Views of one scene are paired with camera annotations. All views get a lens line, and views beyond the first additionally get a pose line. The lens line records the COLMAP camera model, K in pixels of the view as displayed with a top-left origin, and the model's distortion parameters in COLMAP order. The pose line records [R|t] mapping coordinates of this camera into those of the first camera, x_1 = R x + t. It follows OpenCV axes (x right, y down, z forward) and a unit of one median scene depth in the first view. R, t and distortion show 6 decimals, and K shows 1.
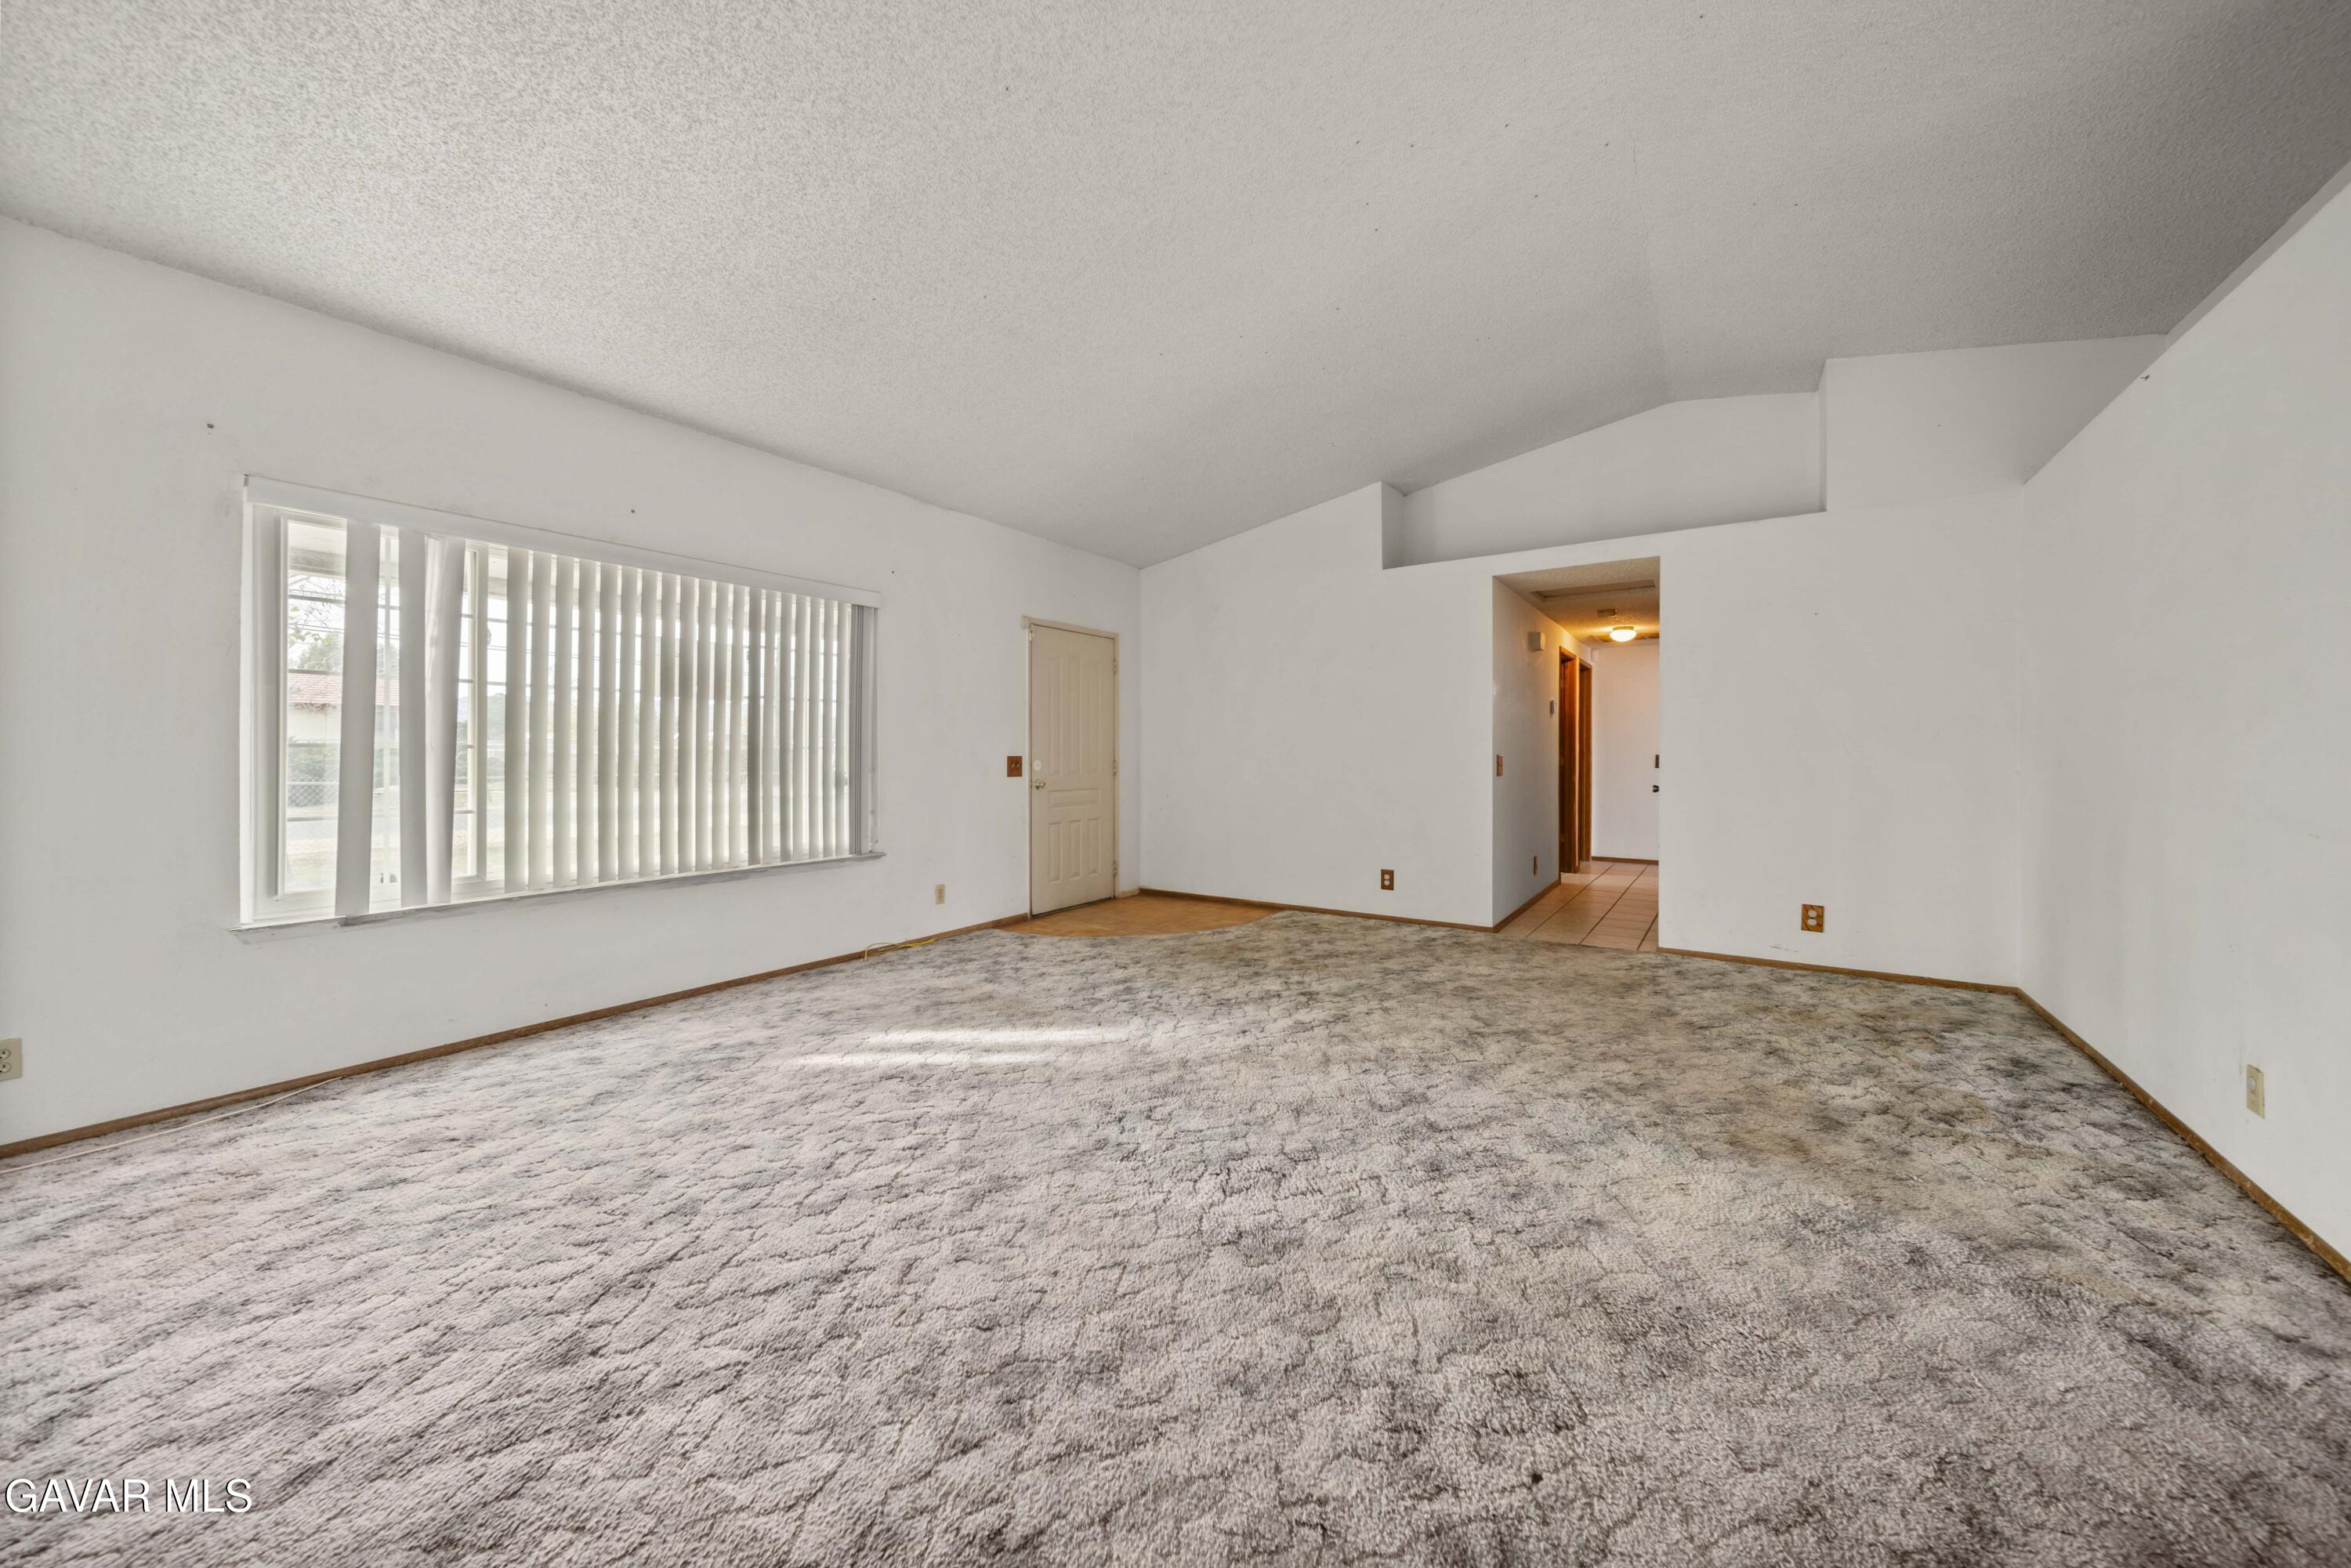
lens RADIAL K [[836.7, 0, 1148.3], [0, 836.7, 748.0], [0, 0, 1]] dist [-0.002078, 0.000229]
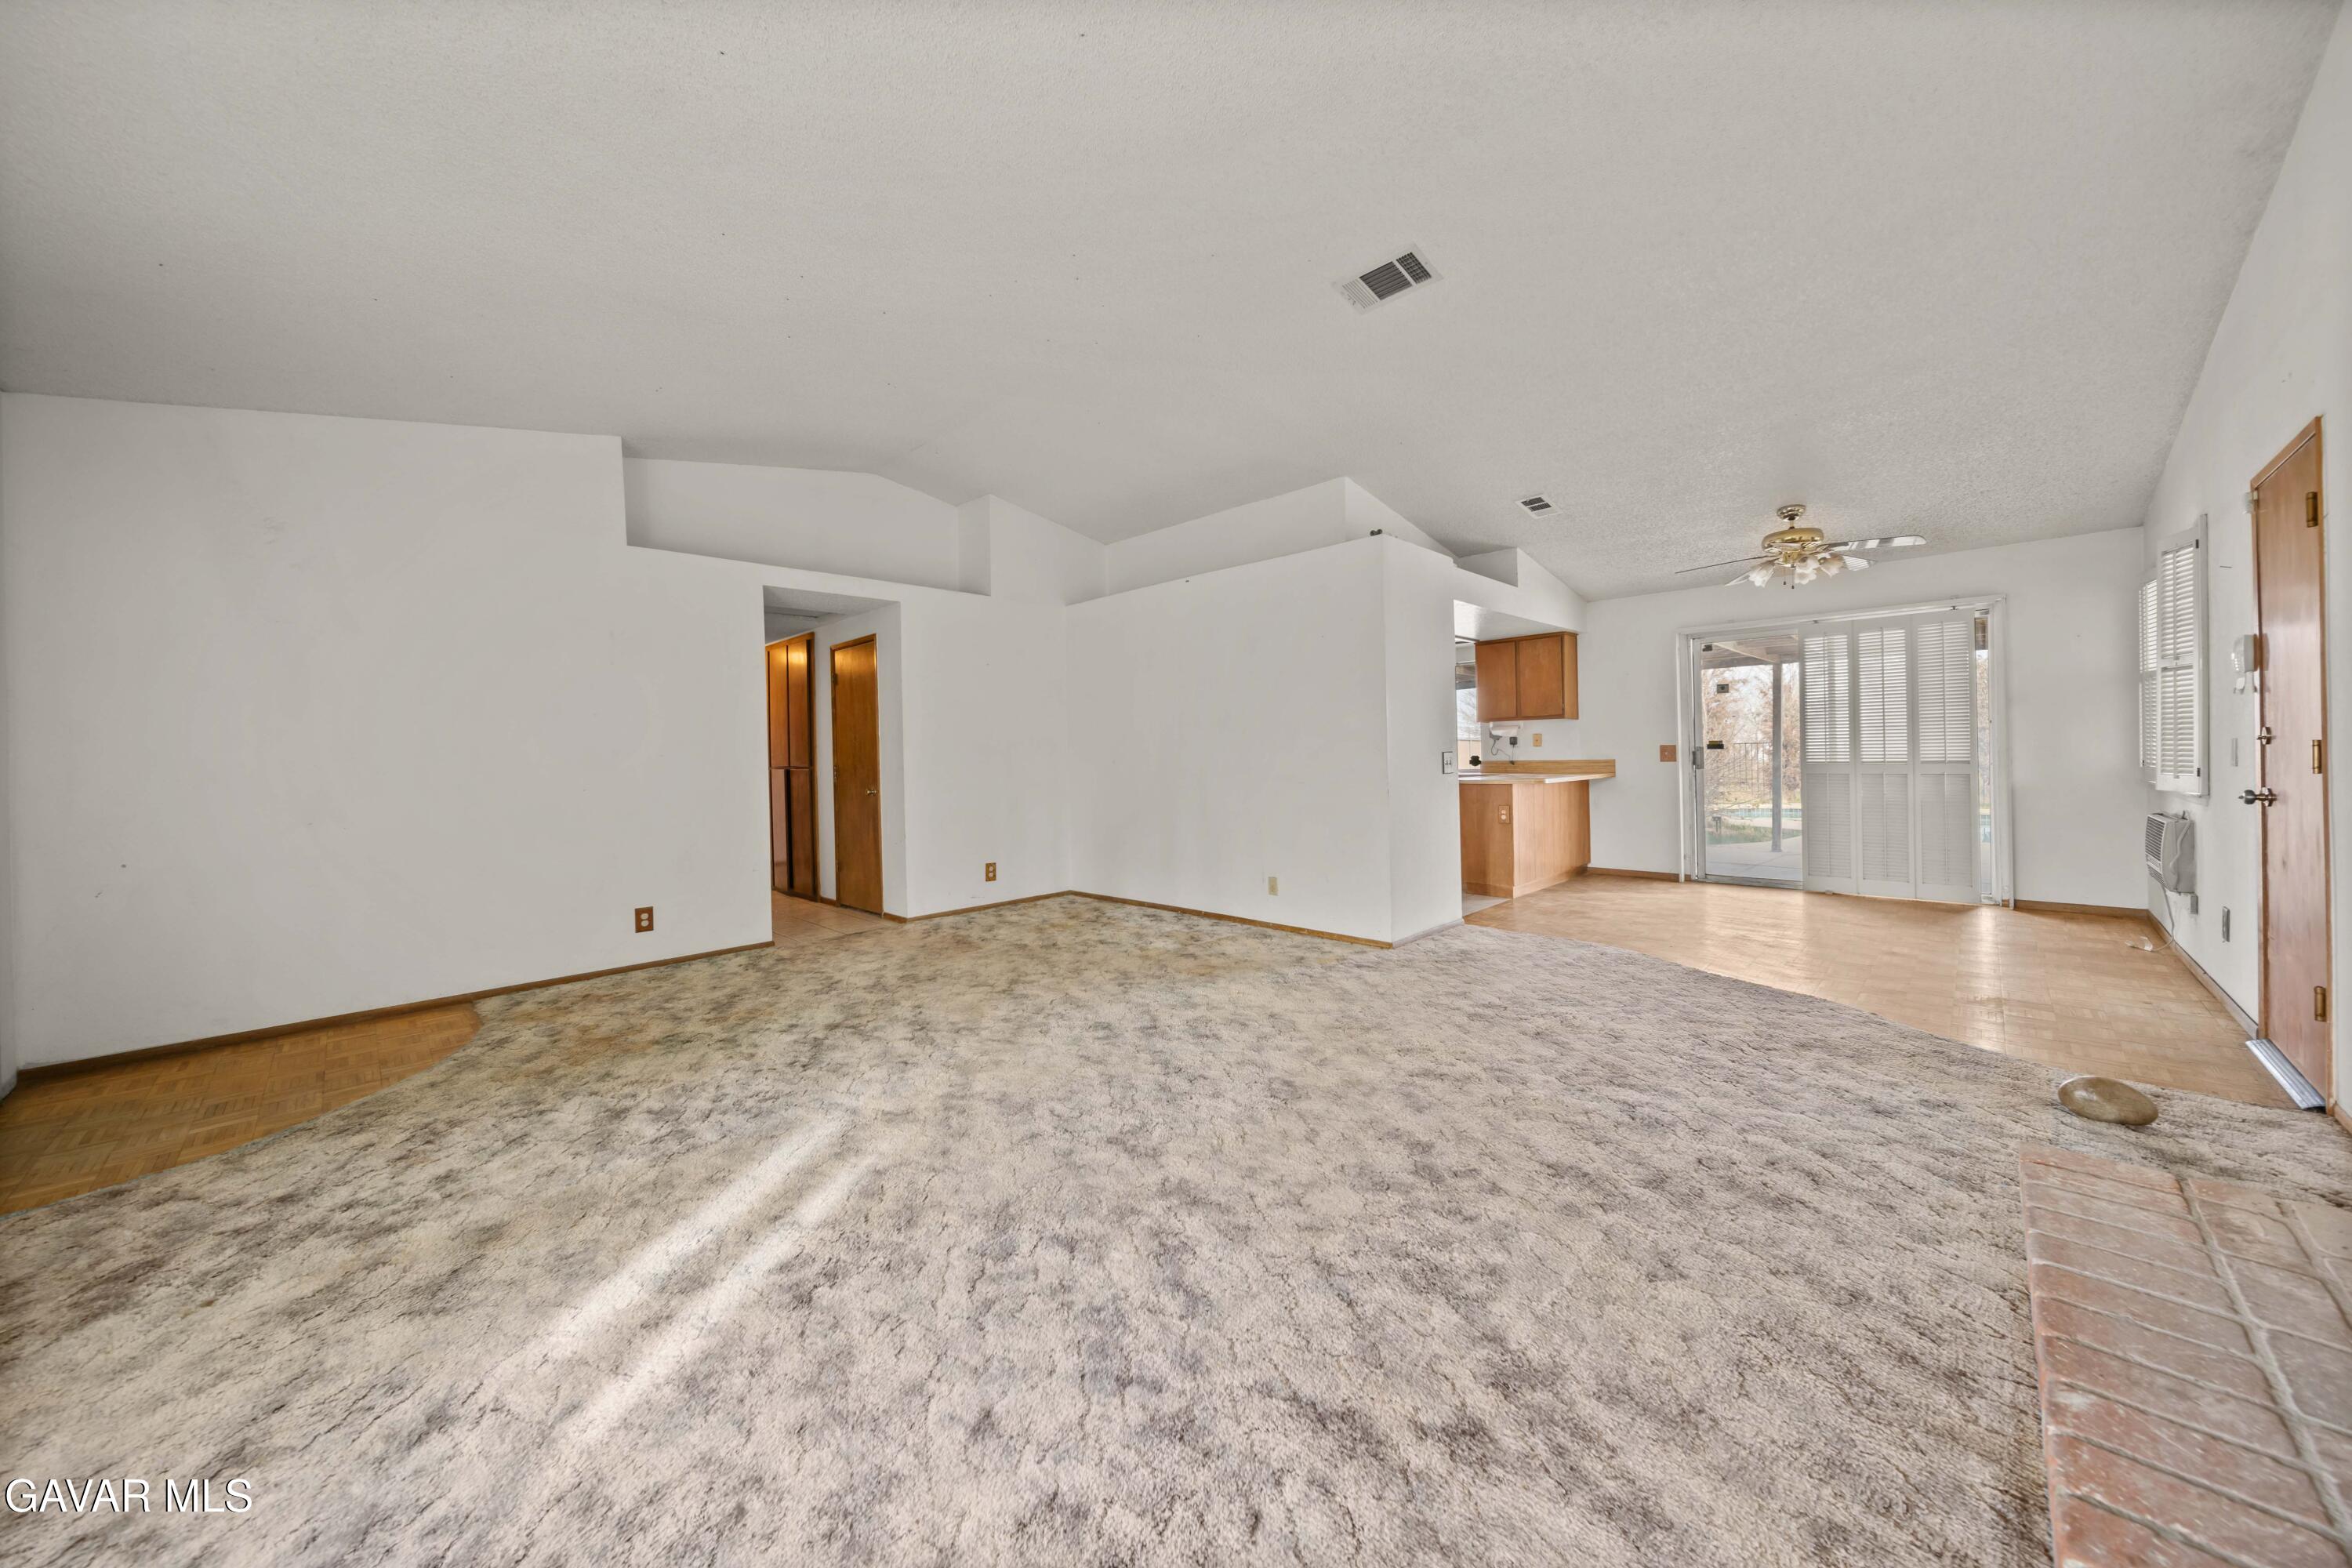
lens RADIAL K [[837.1, 0, 1200.4], [0, 837.1, 759.0], [0, 0, 1]] dist [-0.002078, 0.000229]
pose [[0.134085, -0.009948, 0.990920, -1.255420], [0.019641, 0.999780, 0.007379, 0.004802], [-0.990775, 0.018473, 0.134251, 0.903309]]
